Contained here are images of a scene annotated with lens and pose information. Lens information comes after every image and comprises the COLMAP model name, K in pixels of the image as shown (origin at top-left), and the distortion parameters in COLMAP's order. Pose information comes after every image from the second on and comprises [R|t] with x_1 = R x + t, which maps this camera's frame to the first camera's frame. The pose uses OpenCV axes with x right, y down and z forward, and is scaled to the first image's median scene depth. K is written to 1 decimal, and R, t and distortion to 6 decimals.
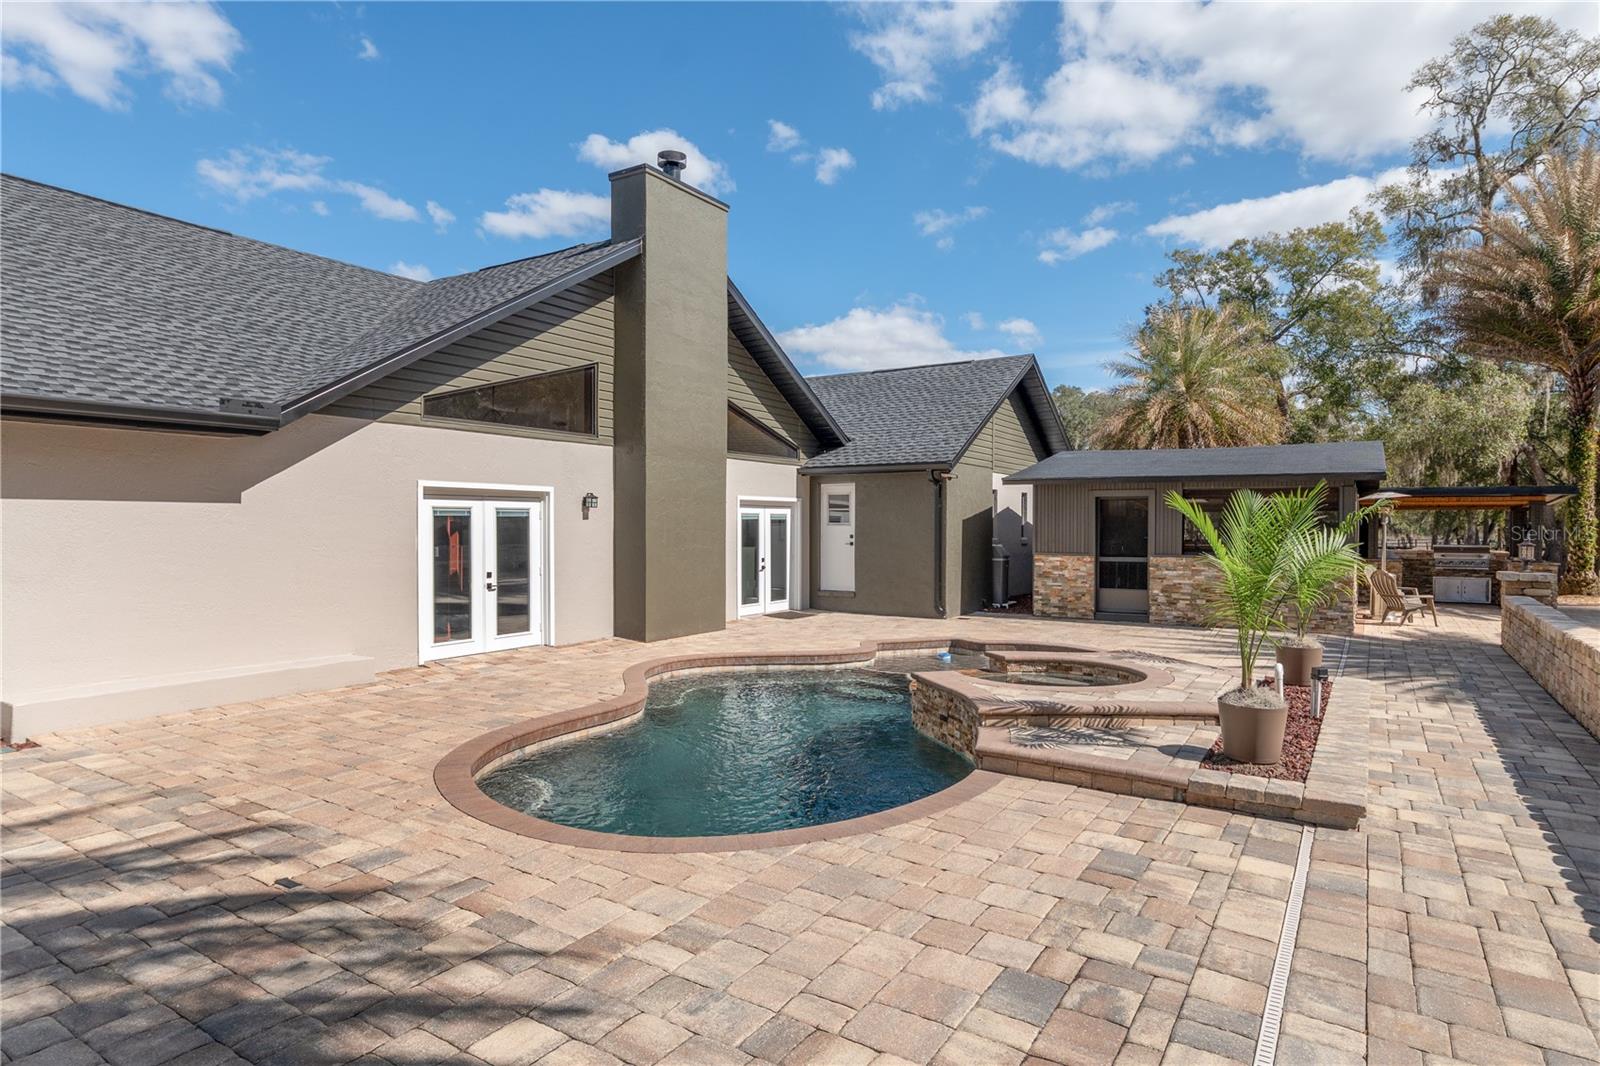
lens RADIAL K [[909.5, 0, 799.6], [0, 909.5, 529.6], [0, 0, 1]] dist [0.000204, -0.000235]
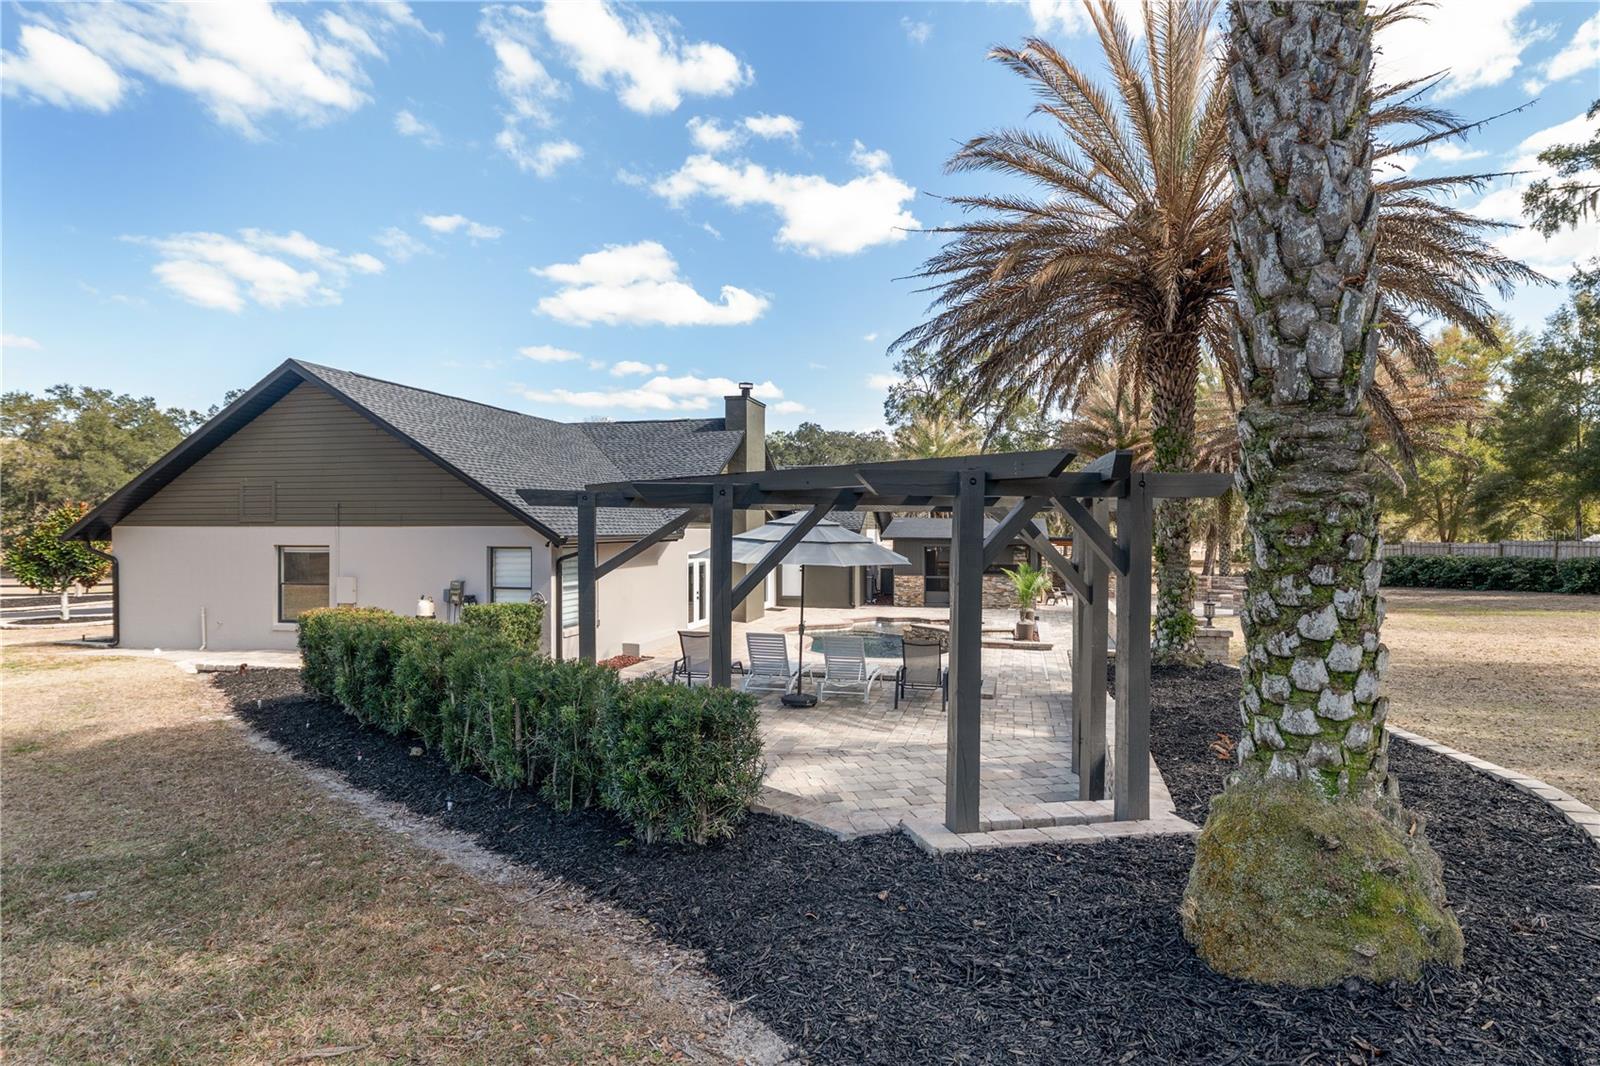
lens RADIAL K [[861.5, 0, 799.5], [0, 861.5, 535.0], [0, 0, 1]] dist [-0.000066, 0.000009]
pose [[0.952493, -0.005095, 0.304516, -0.532515], [0.004724, 0.999987, 0.001955, -0.067349], [-0.304522, -0.000423, 0.952505, -0.760785]]
